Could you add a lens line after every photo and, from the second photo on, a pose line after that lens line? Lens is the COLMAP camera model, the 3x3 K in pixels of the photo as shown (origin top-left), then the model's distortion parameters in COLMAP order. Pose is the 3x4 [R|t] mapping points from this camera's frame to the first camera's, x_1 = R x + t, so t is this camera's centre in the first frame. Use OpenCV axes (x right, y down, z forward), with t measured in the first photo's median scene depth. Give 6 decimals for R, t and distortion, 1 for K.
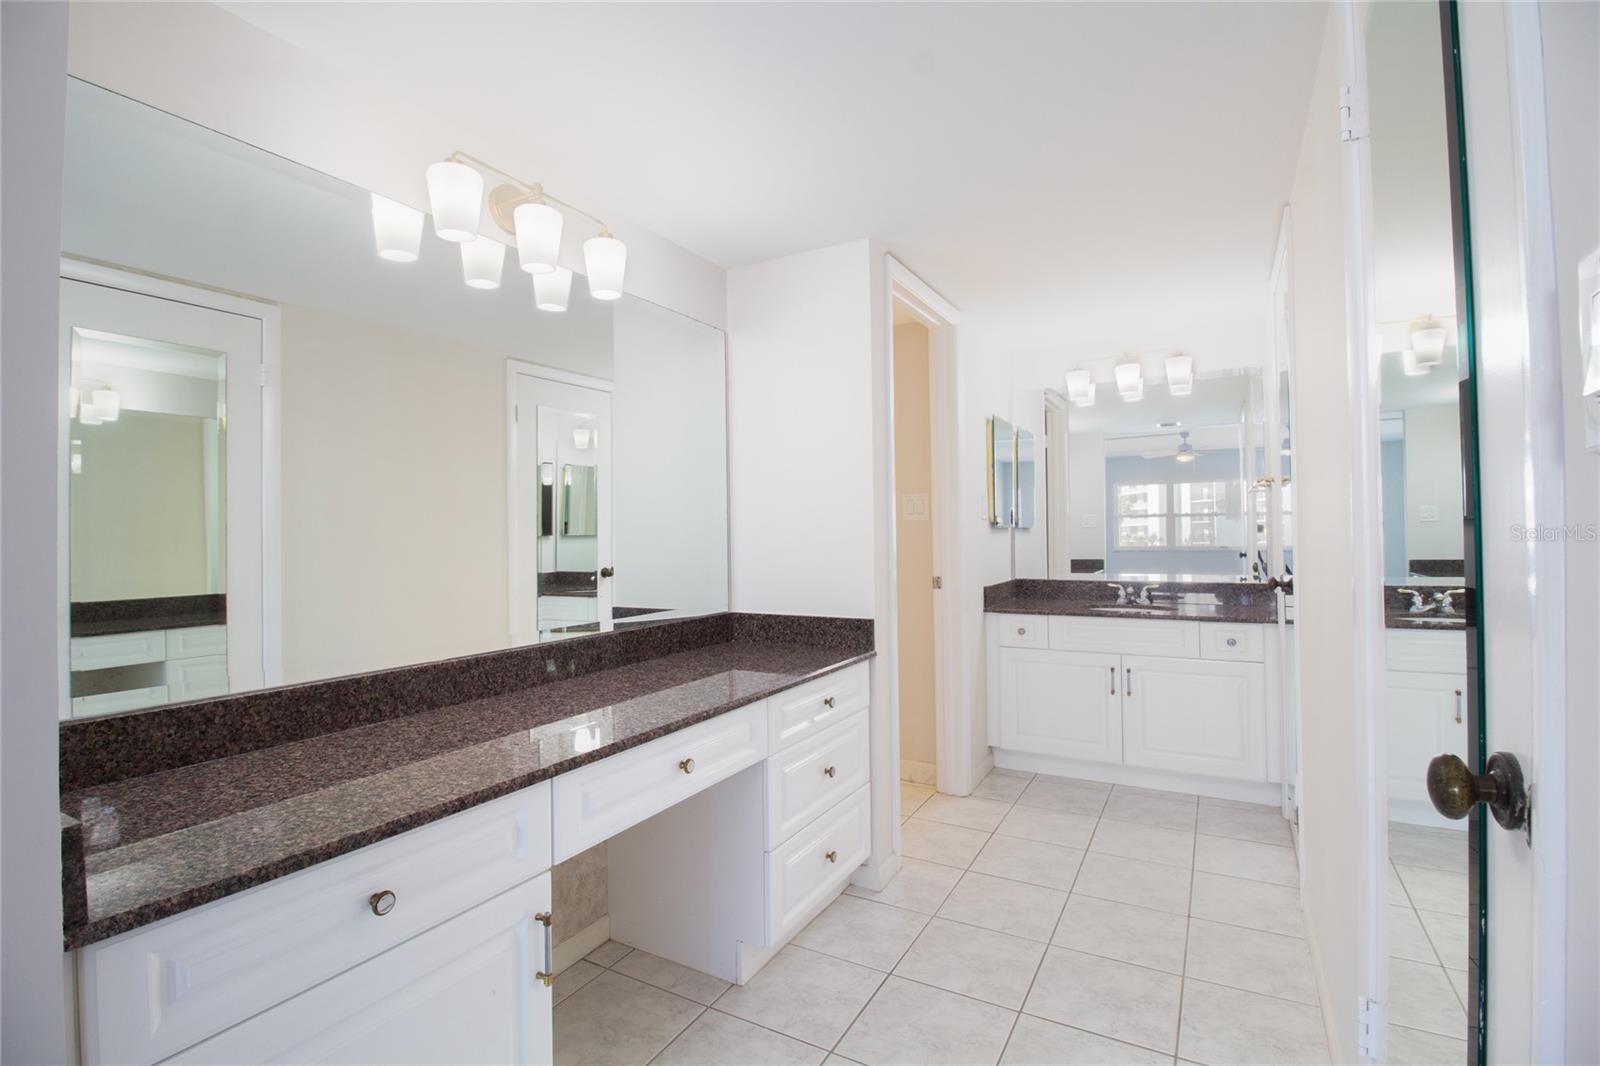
lens RADIAL K [[734.5, 0, 798.6], [0, 734.5, 524.5], [0, 0, 1]] dist [-0.003512, -0.012354]
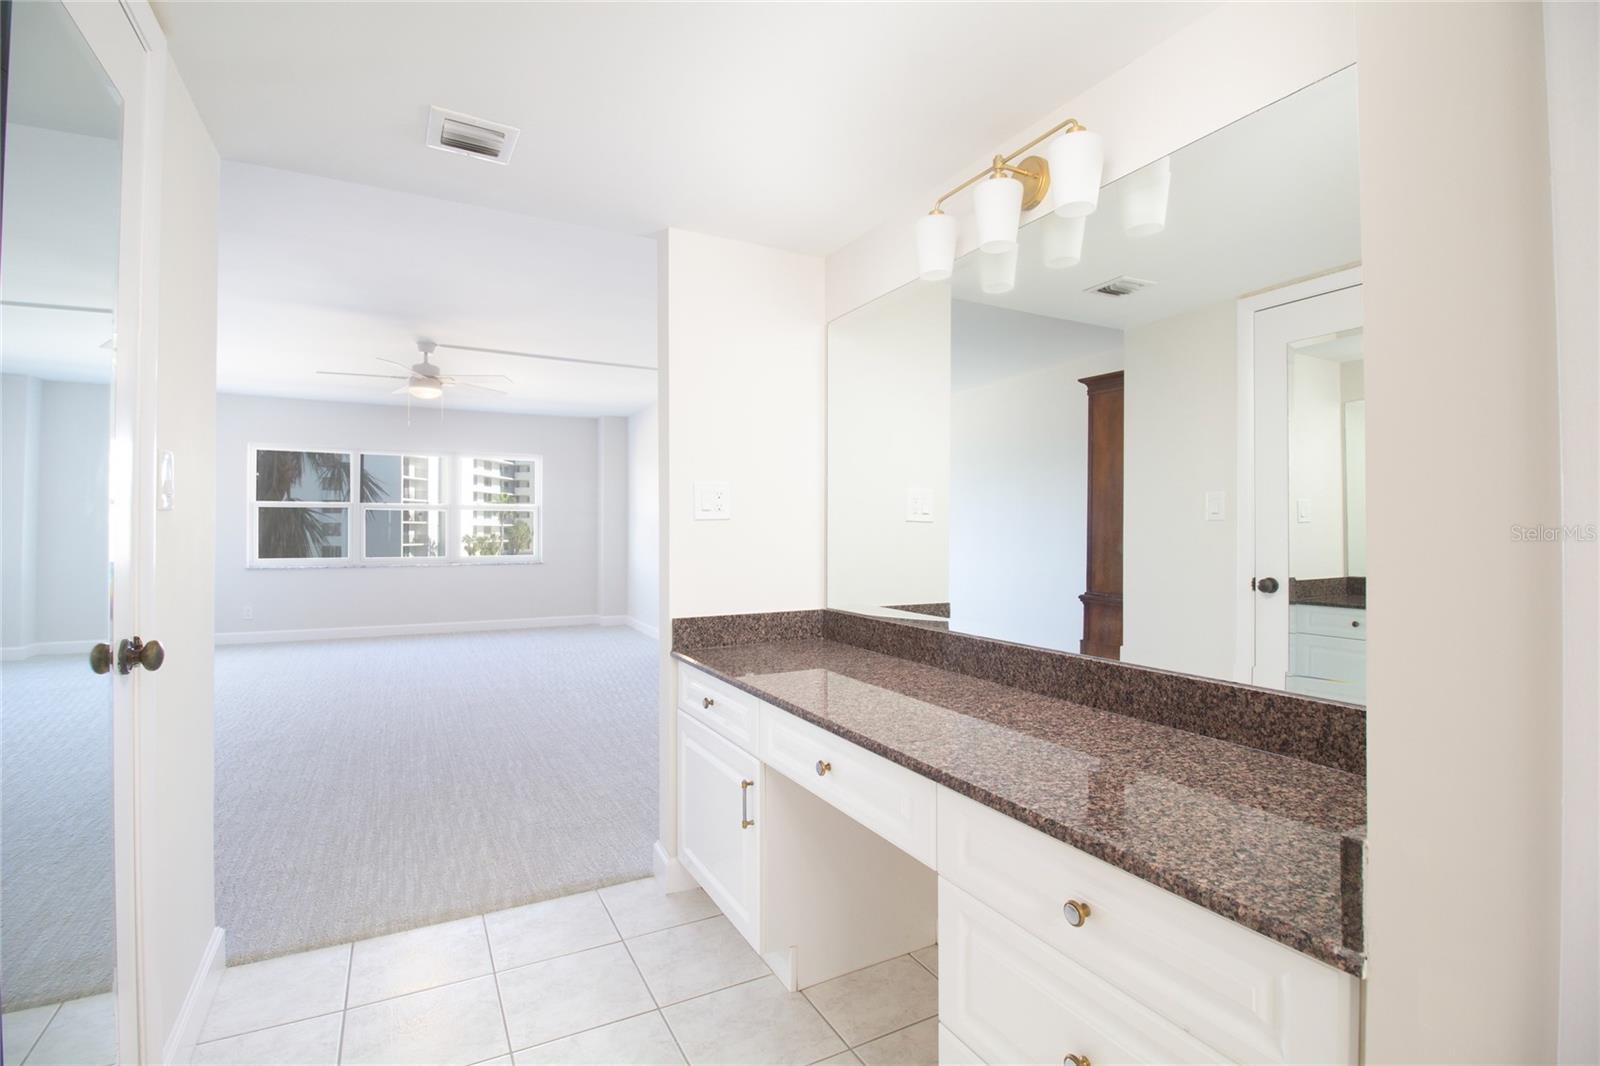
lens RADIAL K [[734.5, 0, 798.6], [0, 734.5, 524.5], [0, 0, 1]] dist [-0.003512, -0.012354]
pose [[-0.525388, 0.003219, -0.850857, 0.567531], [0.016216, 0.999849, -0.006230, 0.014125], [0.850708, -0.017071, -0.525361, 1.241797]]
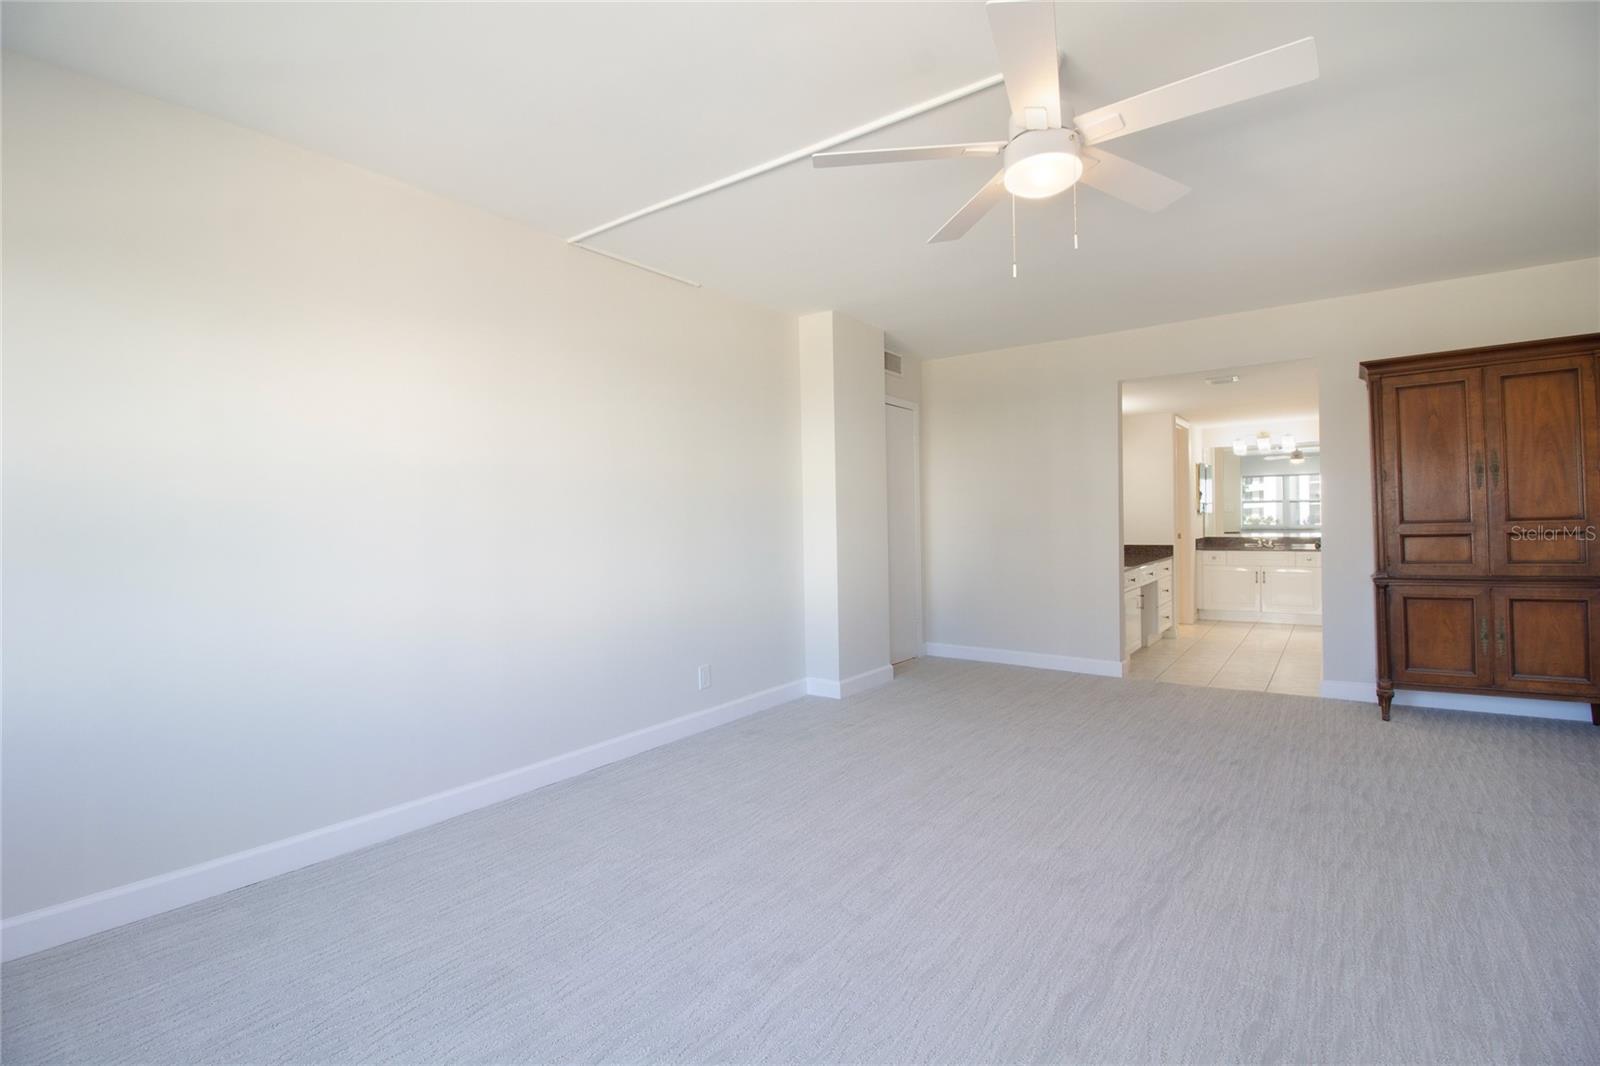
lens RADIAL K [[734.5, 0, 798.6], [0, 734.5, 524.5], [0, 0, 1]] dist [-0.003512, -0.012354]
pose [[0.992791, -0.001846, -0.119848, -0.722782], [0.004553, 0.999740, 0.022321, -0.016432], [0.119776, -0.022706, 0.992541, -1.452260]]
